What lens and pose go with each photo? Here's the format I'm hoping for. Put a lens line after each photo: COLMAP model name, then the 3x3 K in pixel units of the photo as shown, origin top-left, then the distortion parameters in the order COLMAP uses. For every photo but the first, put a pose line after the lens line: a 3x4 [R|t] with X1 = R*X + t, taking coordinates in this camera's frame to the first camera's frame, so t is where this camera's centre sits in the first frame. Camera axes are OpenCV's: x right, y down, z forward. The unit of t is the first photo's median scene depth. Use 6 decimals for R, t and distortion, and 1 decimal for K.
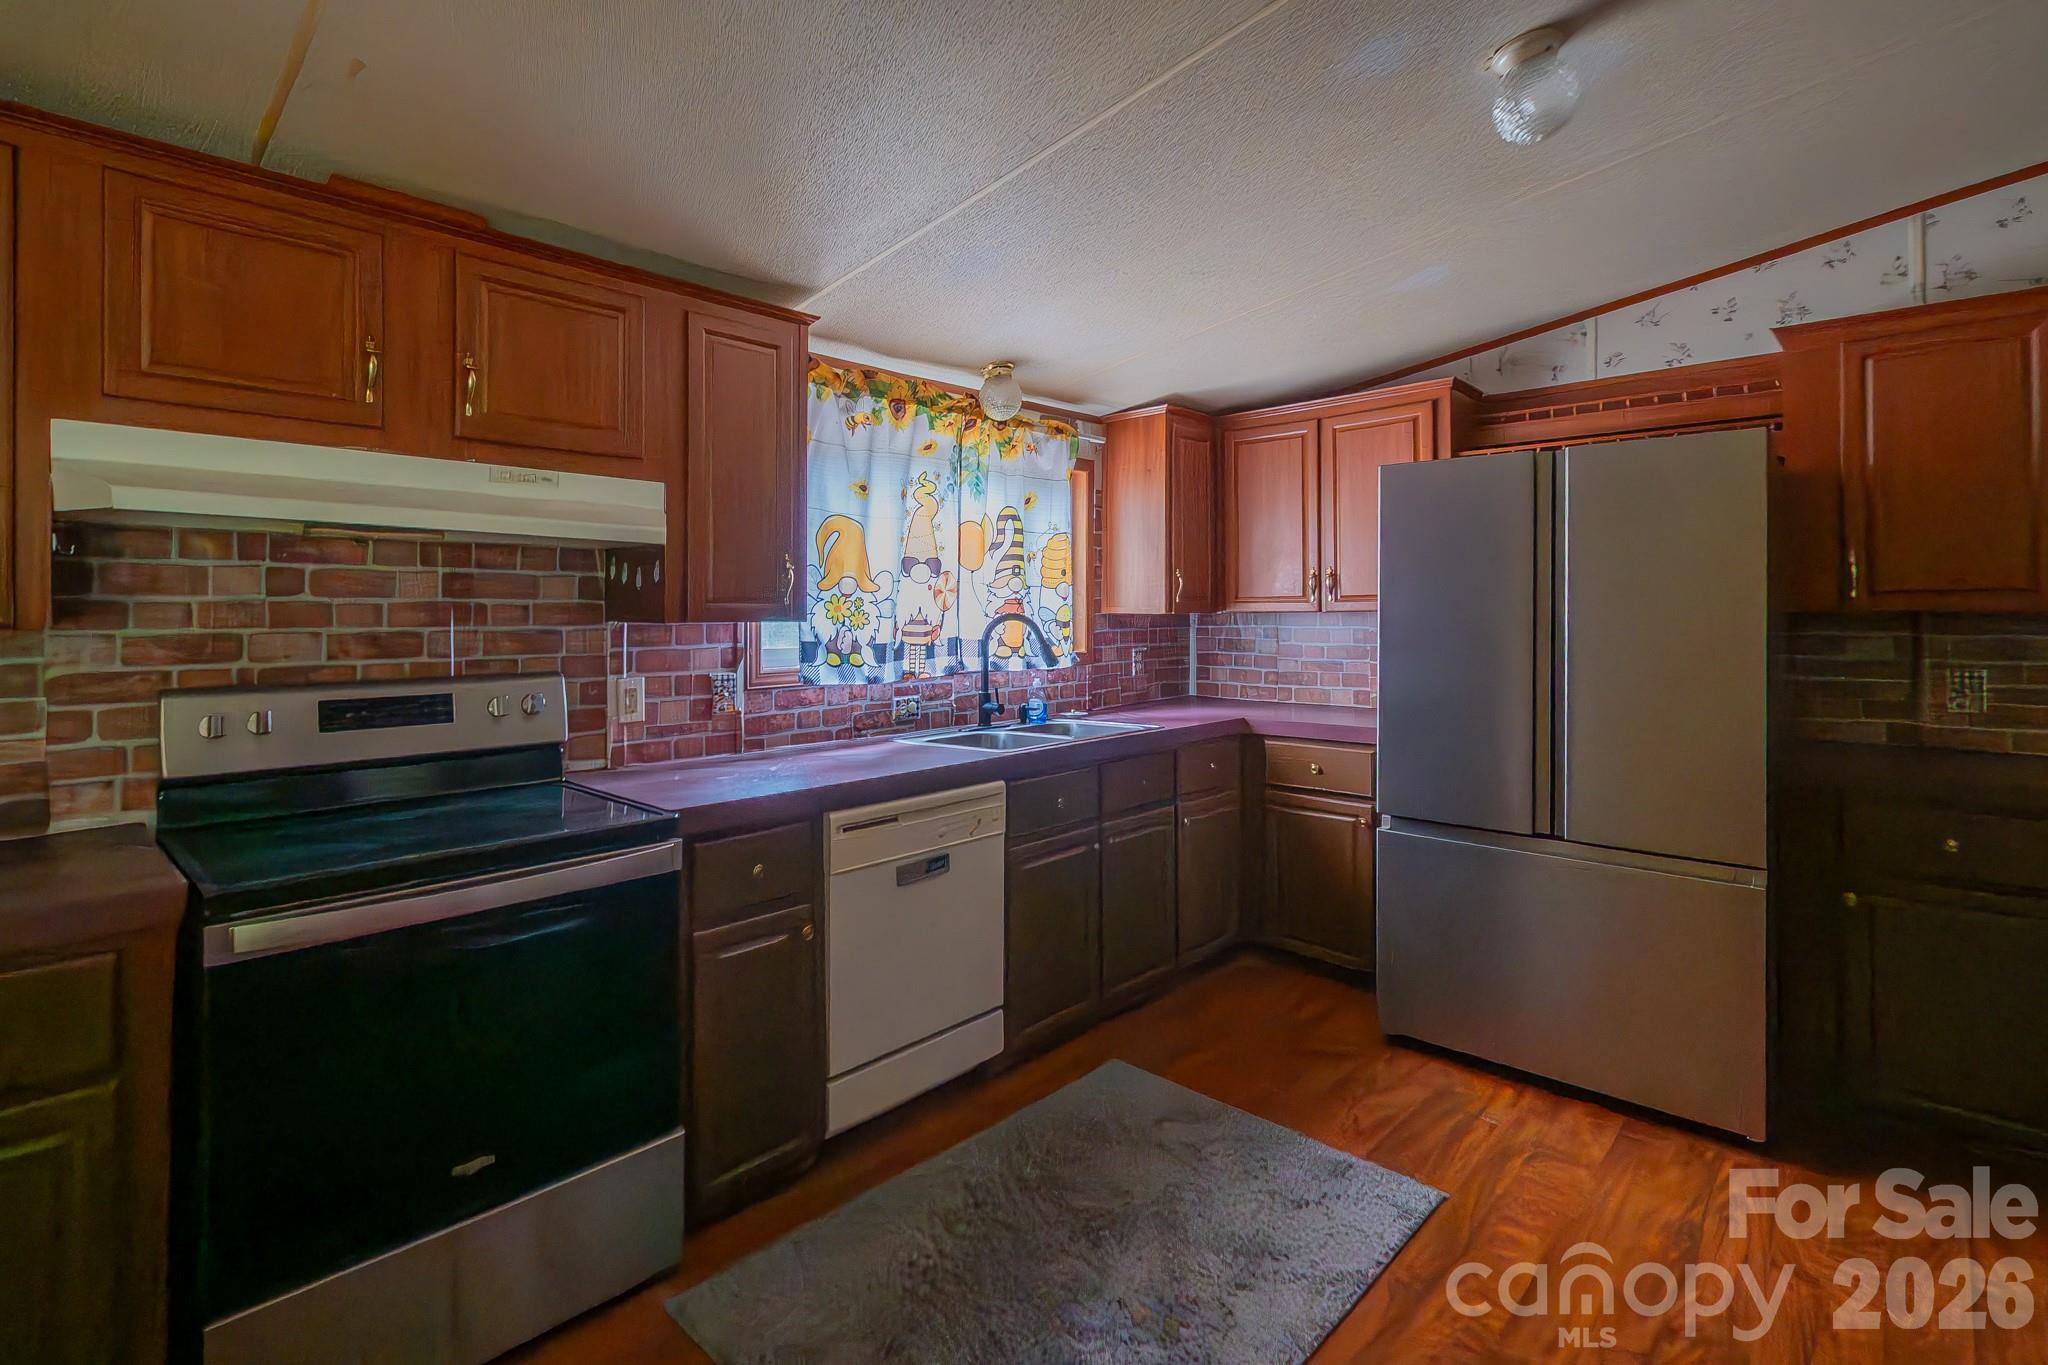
lens RADIAL K [[950.0, 0, 955.3], [0, 950.0, 610.3], [0, 0, 1]] dist [-0.001442, -0.000607]
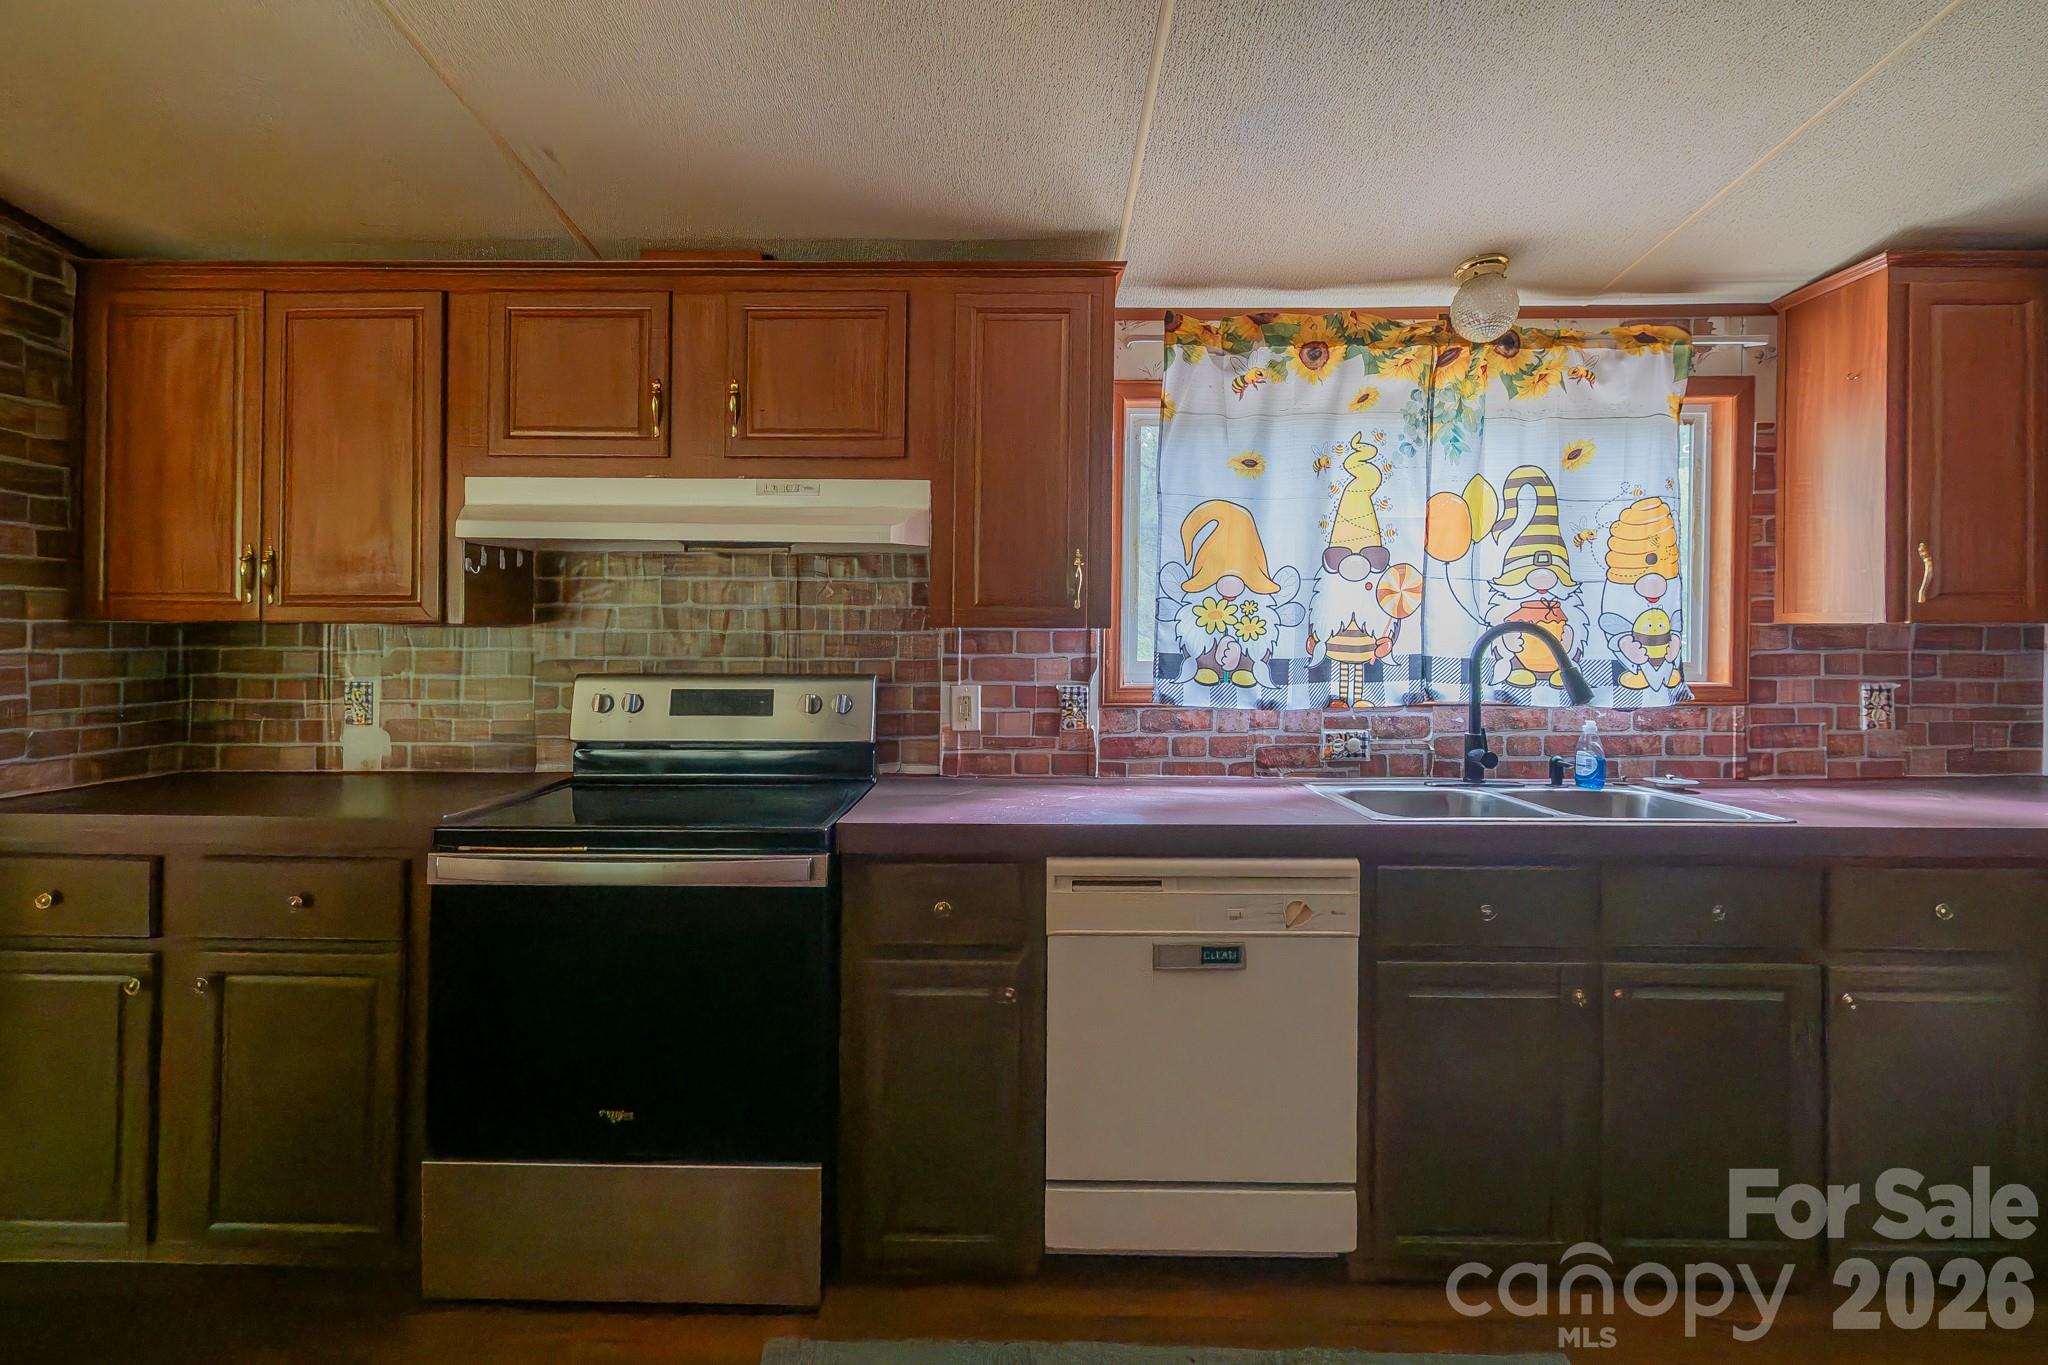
lens RADIAL K [[938.6, 0, 1029.7], [0, 938.6, 626.8], [0, 0, 1]] dist [0.005445, -0.000120]
pose [[0.706466, 0.003786, -0.707737, 0.322015], [-0.003668, 0.999992, 0.001688, 0.007784], [0.707738, 0.001403, 0.706474, 0.304864]]
